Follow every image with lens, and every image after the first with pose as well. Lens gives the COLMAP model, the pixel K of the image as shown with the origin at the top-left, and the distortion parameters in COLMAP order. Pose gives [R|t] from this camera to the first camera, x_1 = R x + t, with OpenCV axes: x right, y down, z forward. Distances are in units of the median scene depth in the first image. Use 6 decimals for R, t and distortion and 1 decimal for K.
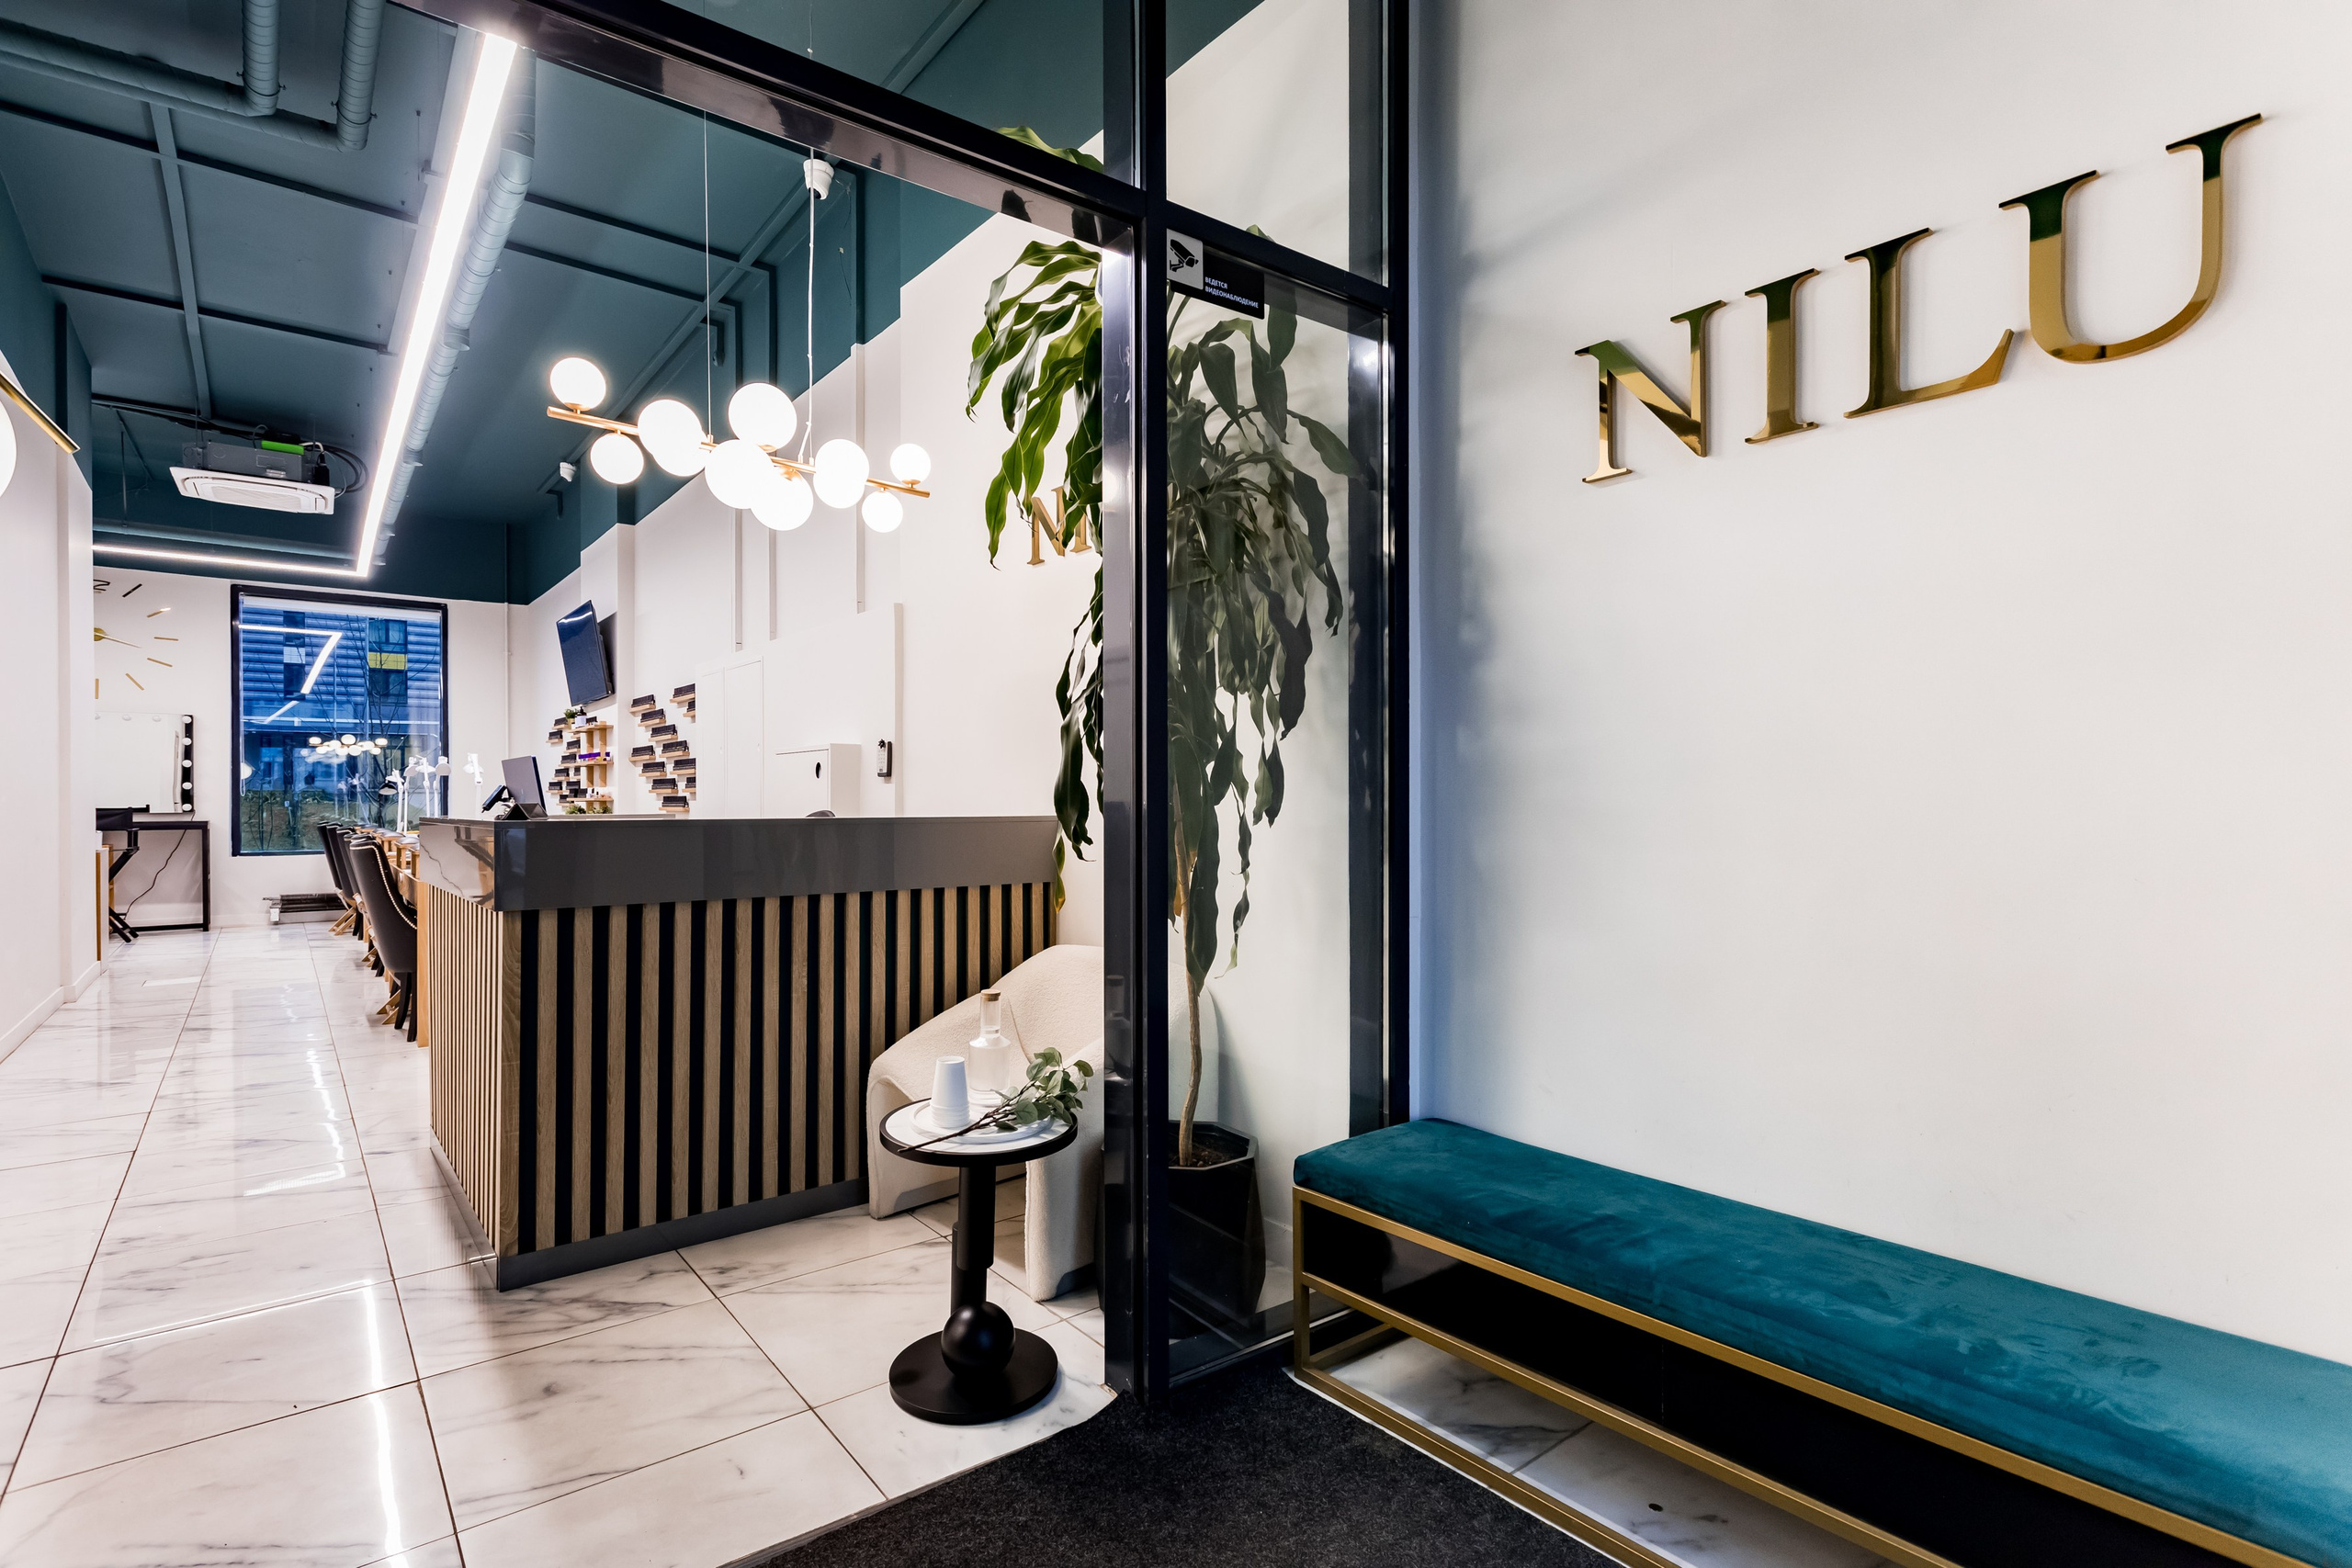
lens RADIAL K [[1122.9, 0, 1166.0], [0, 1122.9, 792.5], [0, 0, 1]] dist [0.002935, 0.000812]
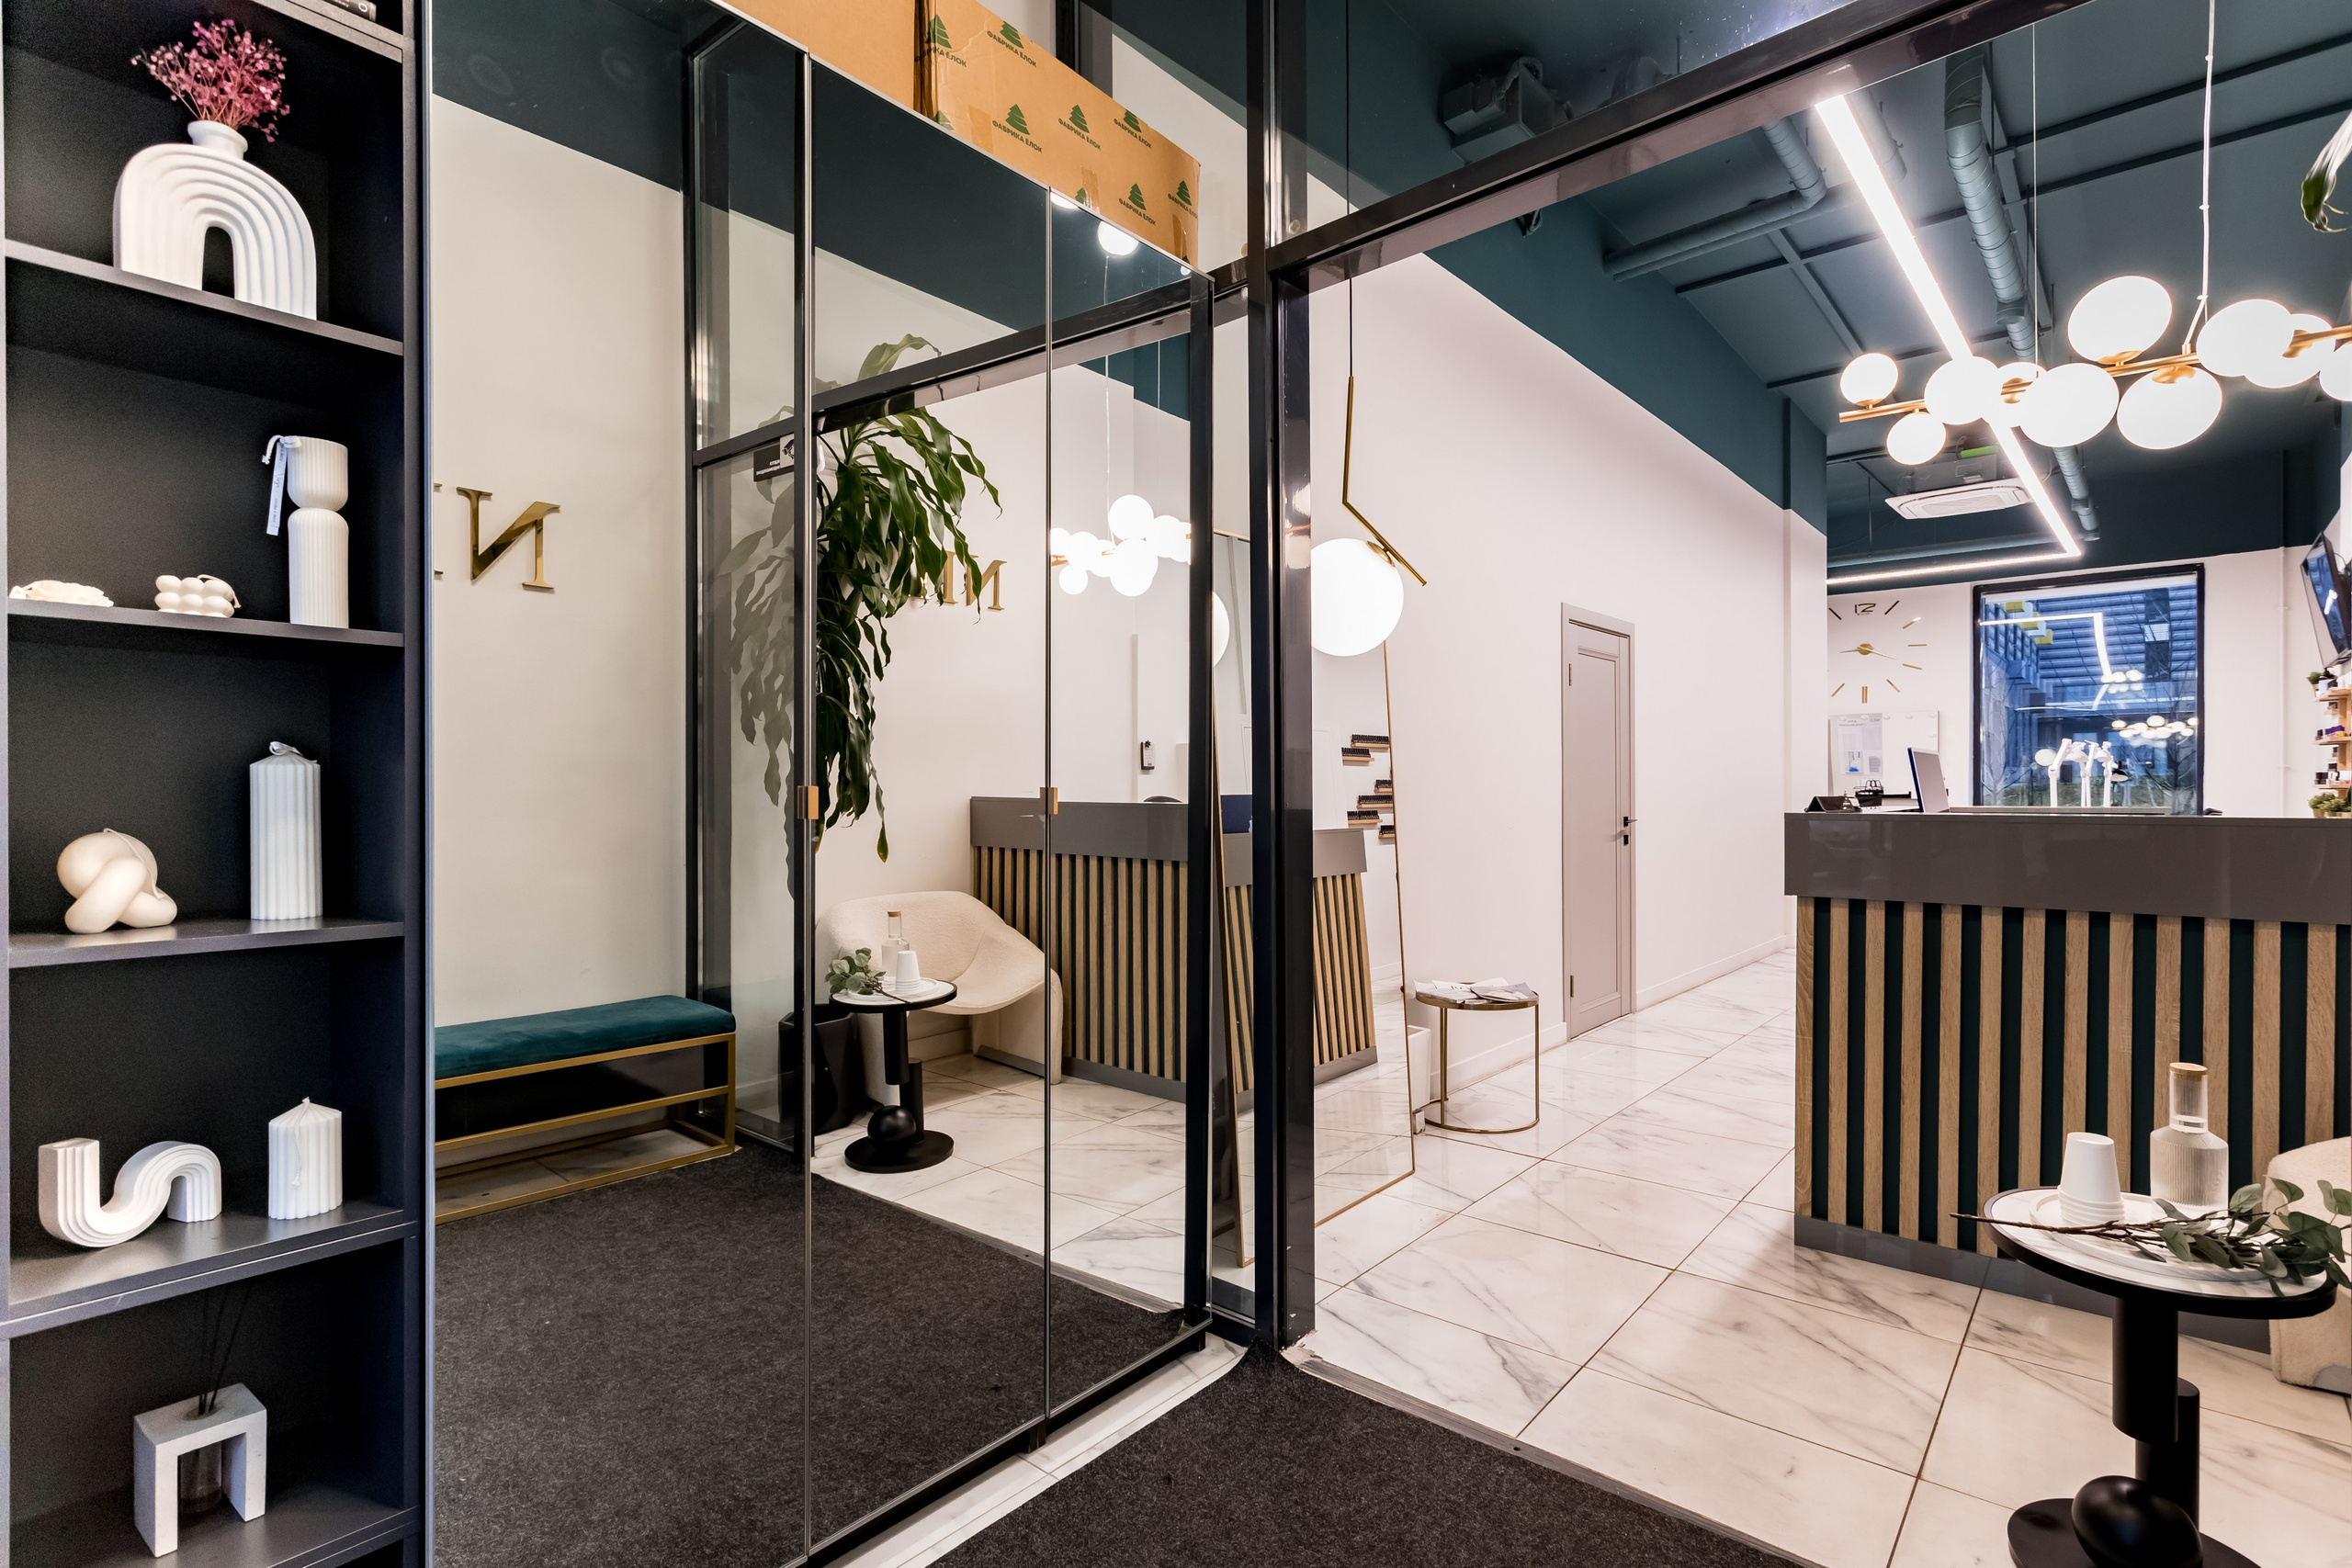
lens RADIAL K [[1122.9, 0, 1166.0], [0, 1122.9, 792.5], [0, 0, 1]] dist [0.002935, 0.000812]
pose [[0.176816, 0.001367, -0.984243, 0.116498], [0.011590, 0.999927, 0.003471, -0.001620], [0.984176, -0.012021, 0.176788, 0.066138]]
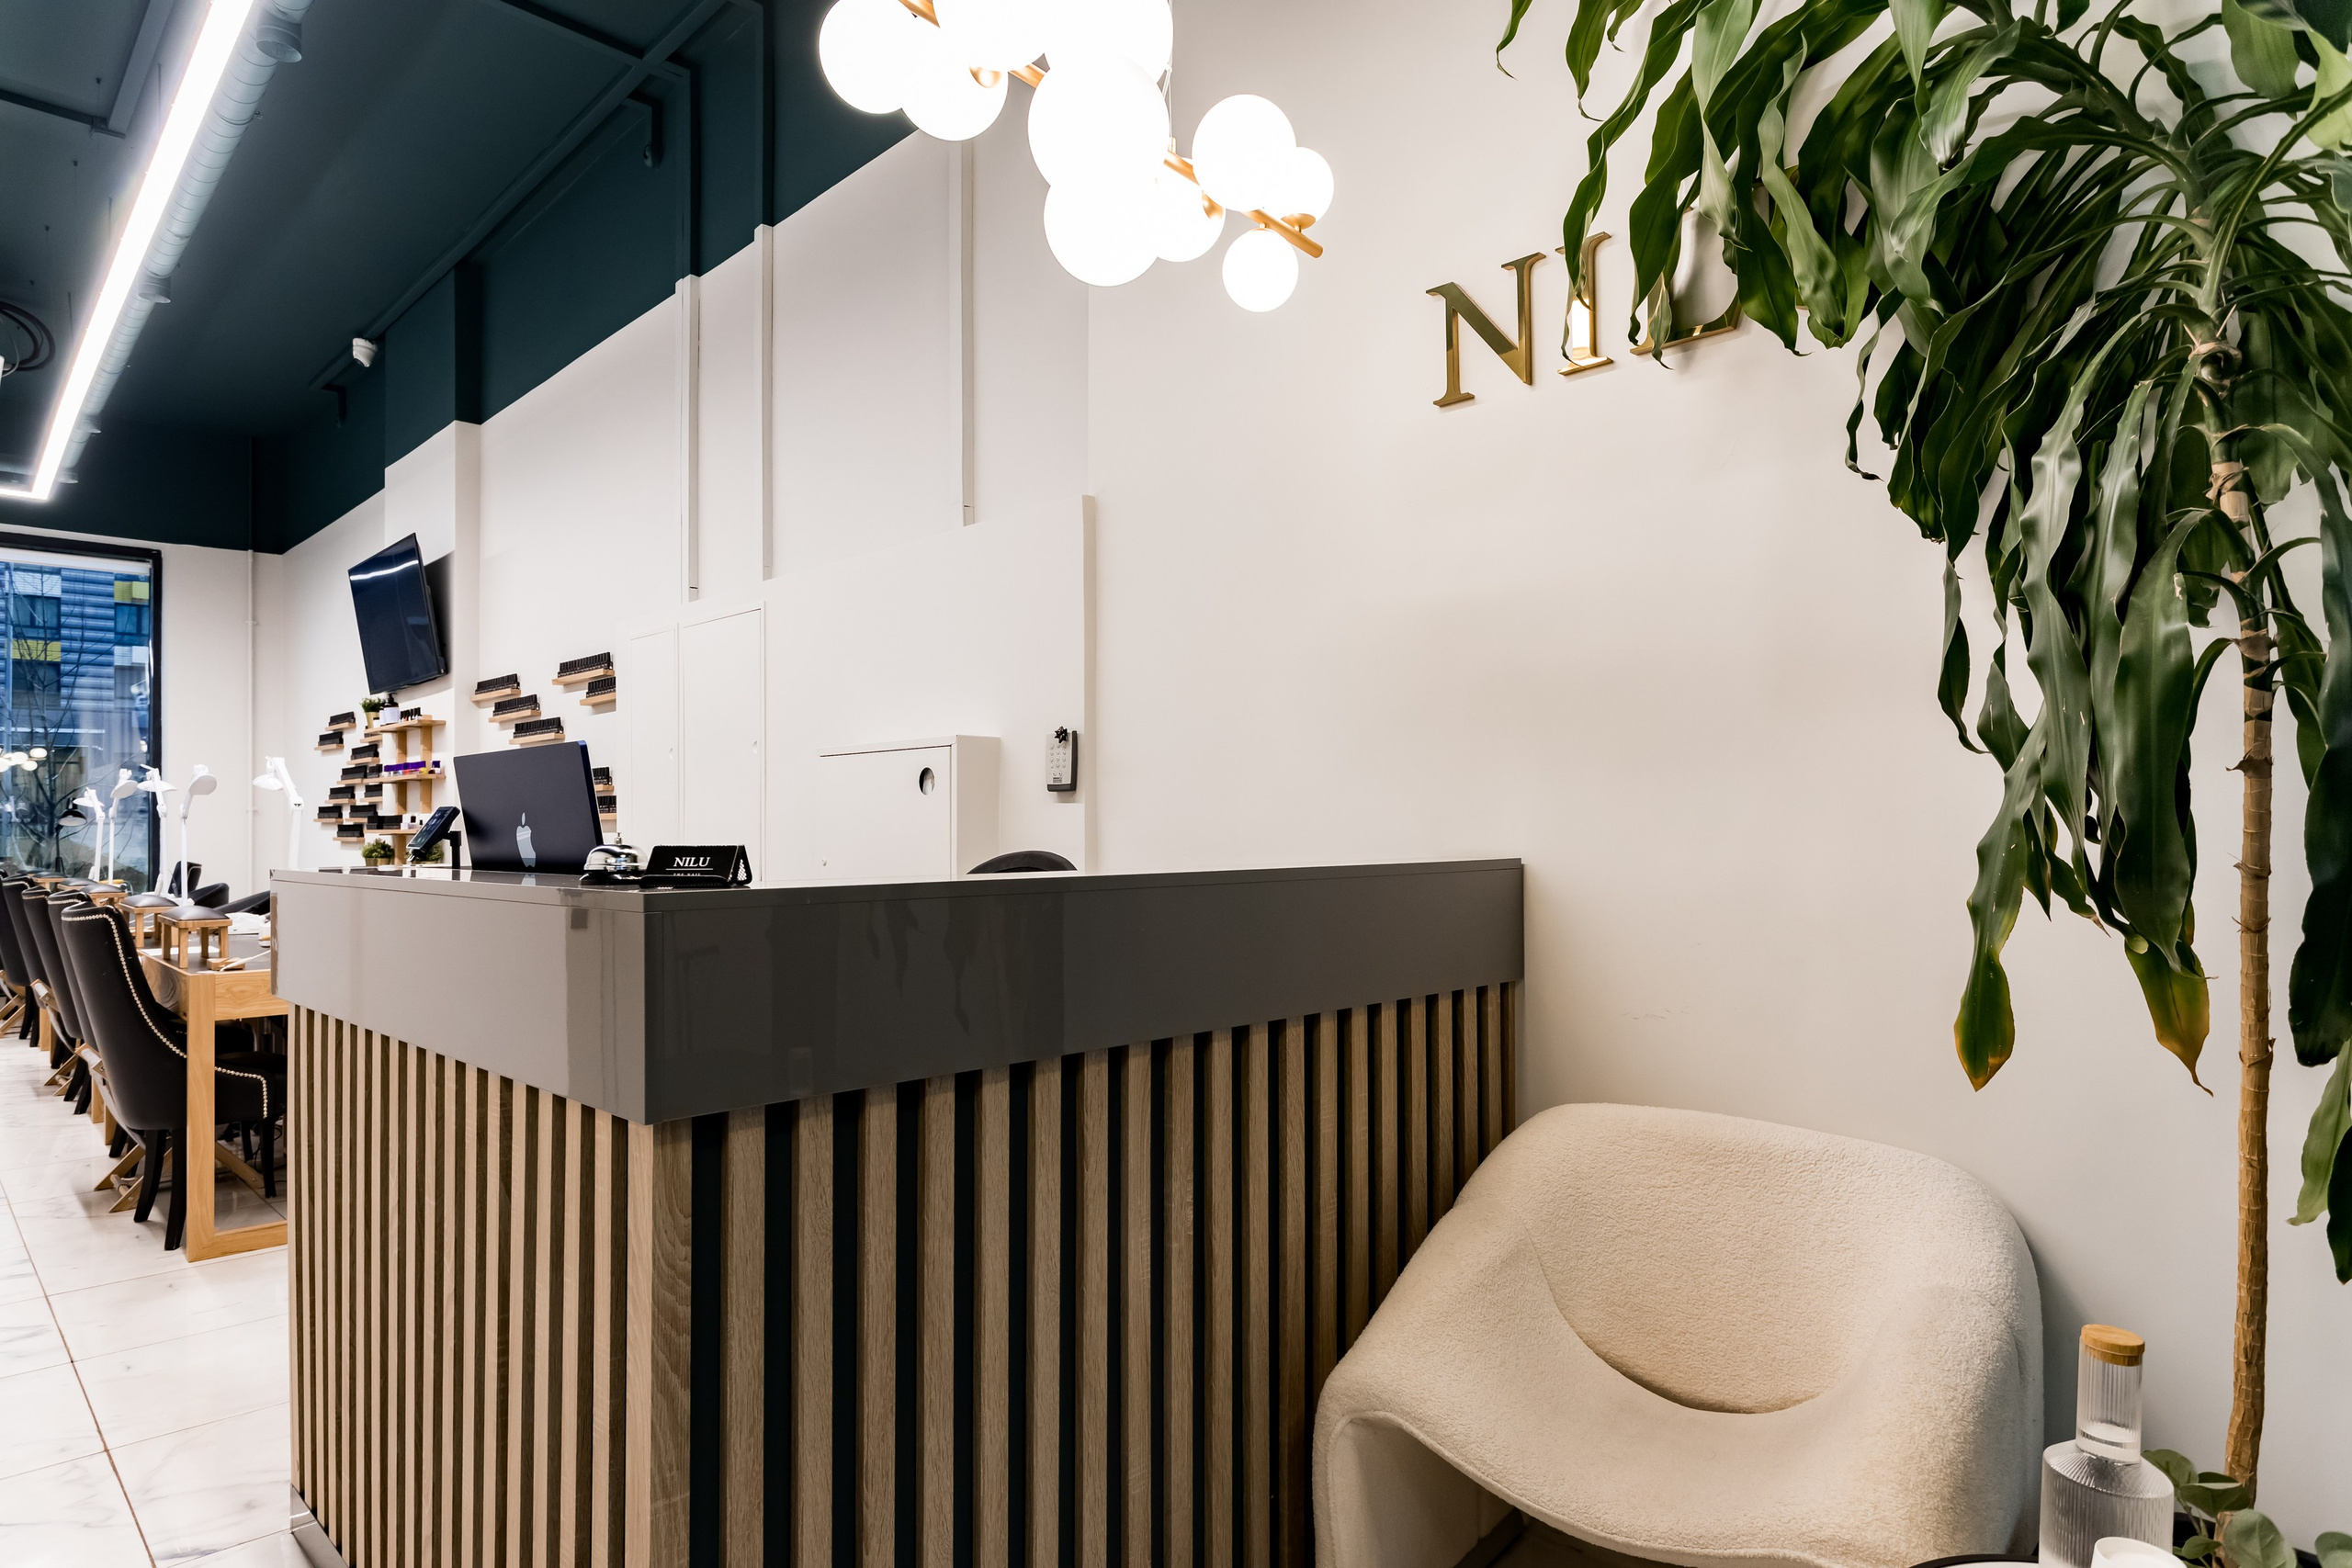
lens RADIAL K [[1363.5, 0, 1176.2], [0, 1363.5, 795.2], [0, 0, 1]] dist [-0.026579, 0.016293]
pose [[0.994899, -0.001968, 0.100859, -0.142566], [0.003747, 0.999841, -0.017459, -0.000025], [-0.100808, 0.017748, 0.994748, 0.157755]]
